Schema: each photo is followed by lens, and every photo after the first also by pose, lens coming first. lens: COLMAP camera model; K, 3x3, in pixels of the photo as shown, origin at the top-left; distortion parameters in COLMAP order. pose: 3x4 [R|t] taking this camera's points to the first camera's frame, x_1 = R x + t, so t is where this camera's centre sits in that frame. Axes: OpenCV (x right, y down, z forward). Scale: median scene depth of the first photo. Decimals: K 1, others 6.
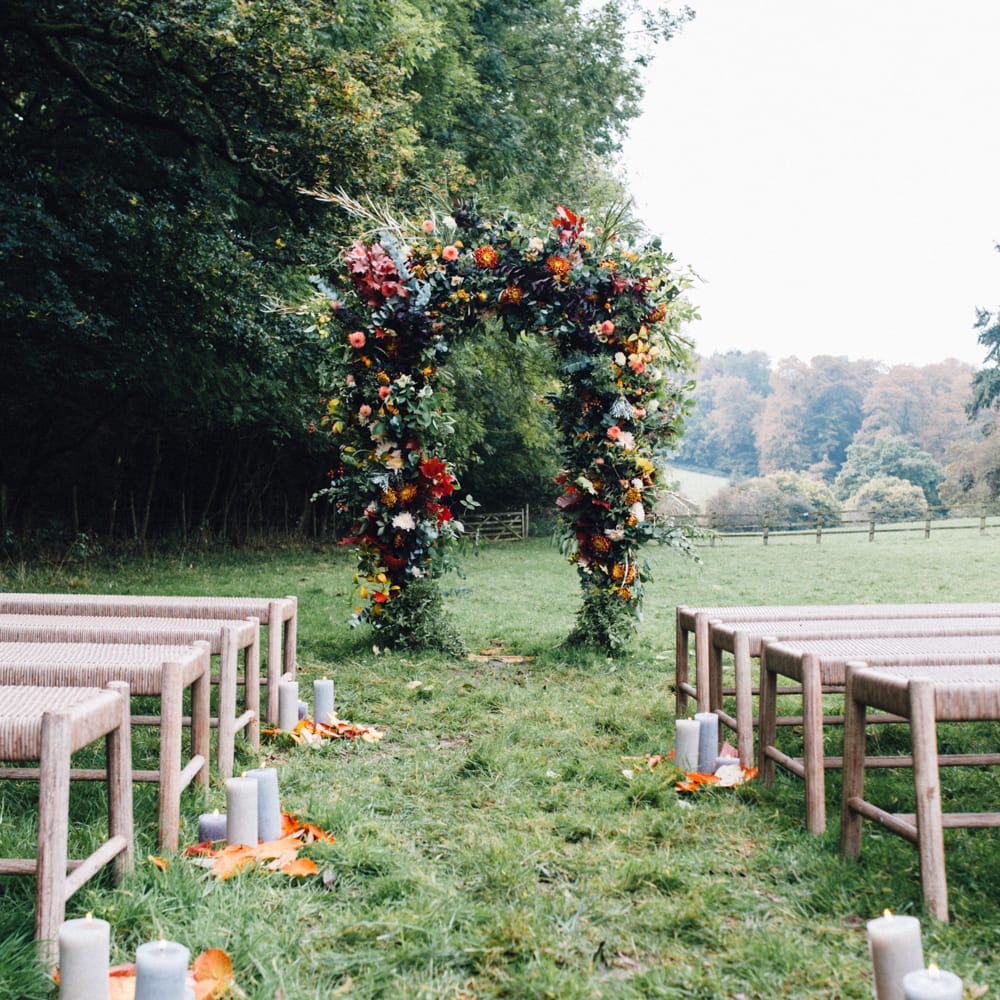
lens RADIAL K [[2236.3, 0, 500.0], [0, 2236.3, 500.0], [0, 0, 1]] dist [-0.102380, 0.743784]
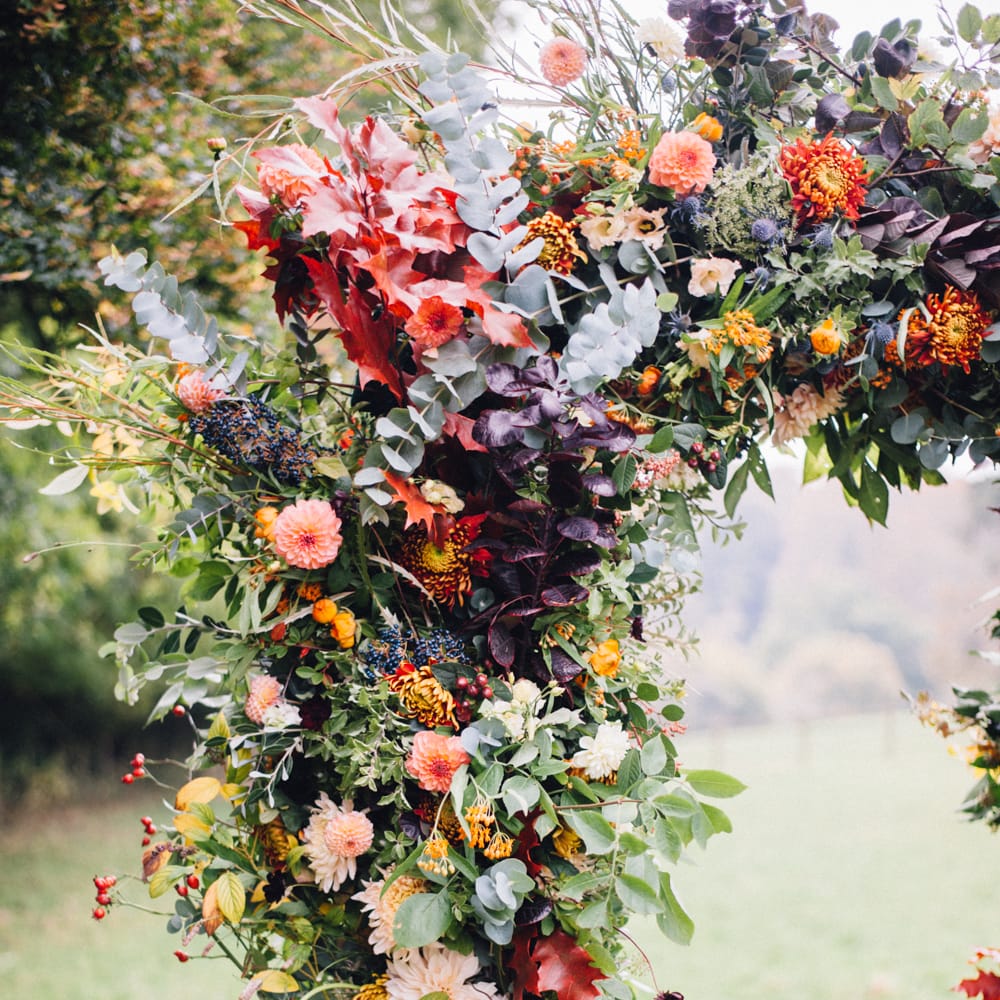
lens RADIAL K [[2236.3, 0, 500.0], [0, 2236.3, 500.0], [0, 0, 1]] dist [-0.102380, 0.743784]
pose [[0.983309, -0.028585, 0.179683, -0.085862], [0.035686, 0.998700, -0.036411, -0.066029], [-0.178409, 0.042215, 0.983050, 0.767906]]
